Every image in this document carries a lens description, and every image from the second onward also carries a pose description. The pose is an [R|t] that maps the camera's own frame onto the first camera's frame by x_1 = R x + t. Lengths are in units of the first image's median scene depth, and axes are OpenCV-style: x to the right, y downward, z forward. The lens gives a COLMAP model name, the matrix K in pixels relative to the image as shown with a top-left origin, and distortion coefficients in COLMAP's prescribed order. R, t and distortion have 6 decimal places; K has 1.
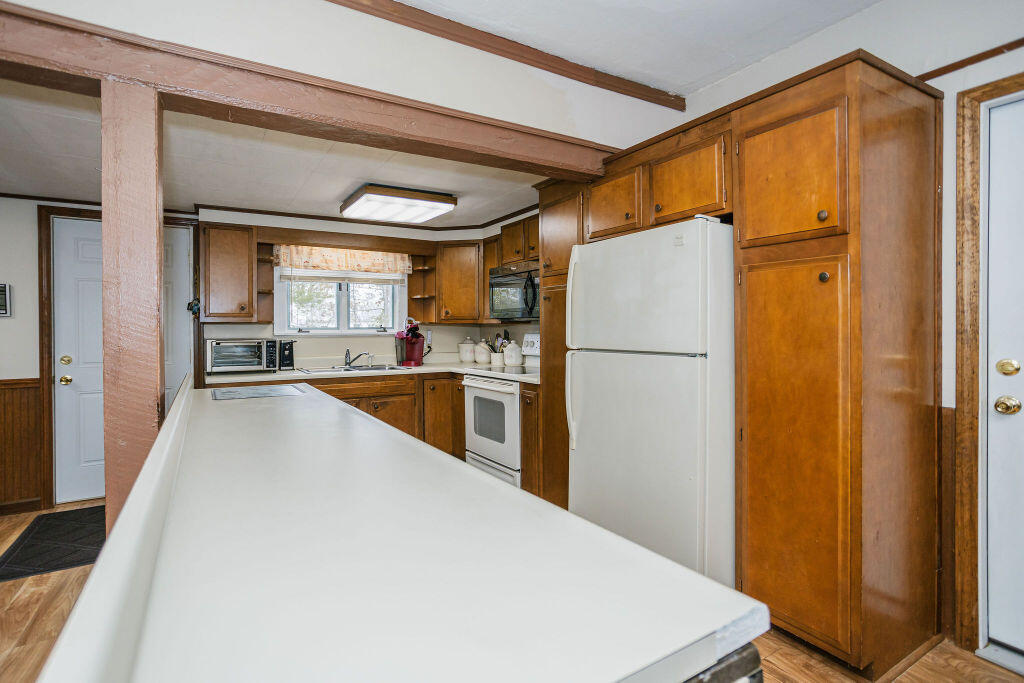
lens RADIAL K [[498.6, 0, 509.9], [0, 498.6, 348.8], [0, 0, 1]] dist [-0.039103, 0.021290]
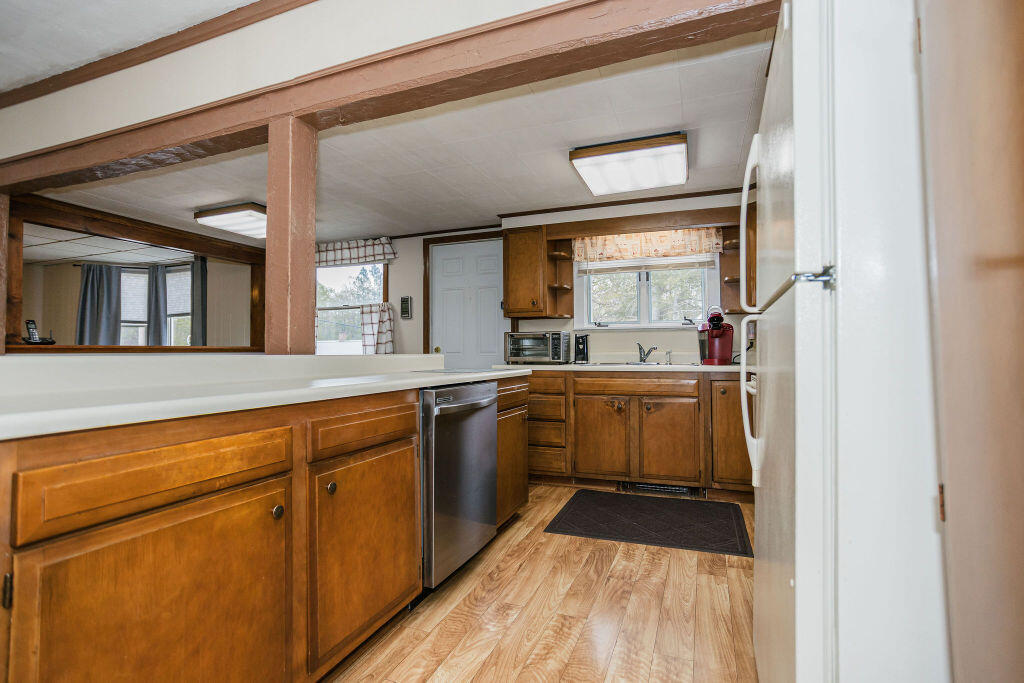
lens RADIAL K [[498.6, 0, 507.4], [0, 498.6, 349.0], [0, 0, 1]] dist [-0.039103, 0.021290]
pose [[0.618457, -0.001996, -0.785816, 0.248683], [-0.025120, 0.999436, -0.022308, 0.039049], [0.785417, 0.033536, 0.618058, 0.257874]]
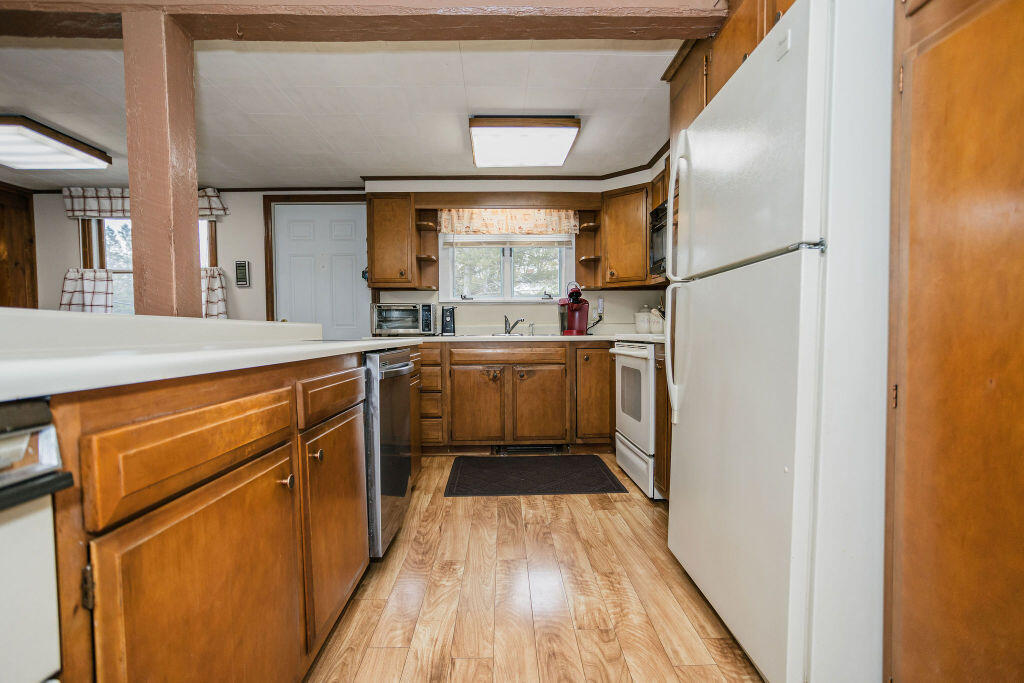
lens RADIAL K [[498.6, 0, 522.6], [0, 498.6, 367.1], [0, 0, 1]] dist [-0.039103, 0.021290]
pose [[0.879574, 0.035139, -0.474462, 0.168144], [-0.015136, 0.998831, 0.045914, 0.057124], [0.475521, -0.033203, 0.879078, 0.171270]]
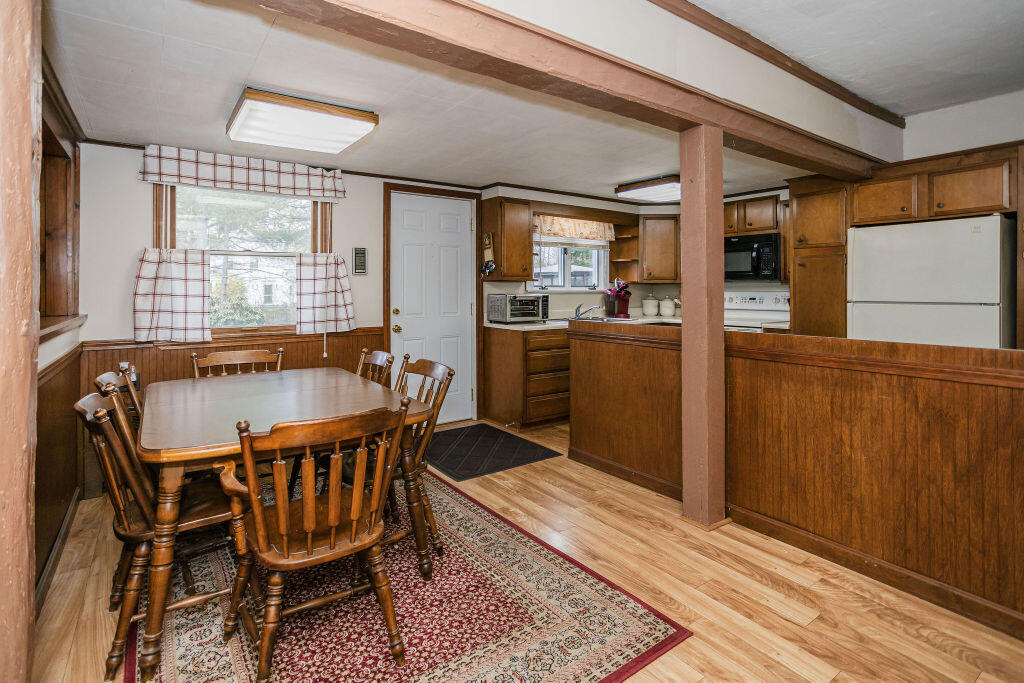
lens RADIAL K [[498.6, 0, 508.4], [0, 498.6, 305.1], [0, 0, 1]] dist [-0.039103, 0.021290]
pose [[0.996919, 0.001416, 0.078431, -0.611744], [-0.001075, 0.999990, -0.004394, 0.010702], [-0.078437, 0.004297, 0.996910, -0.192983]]
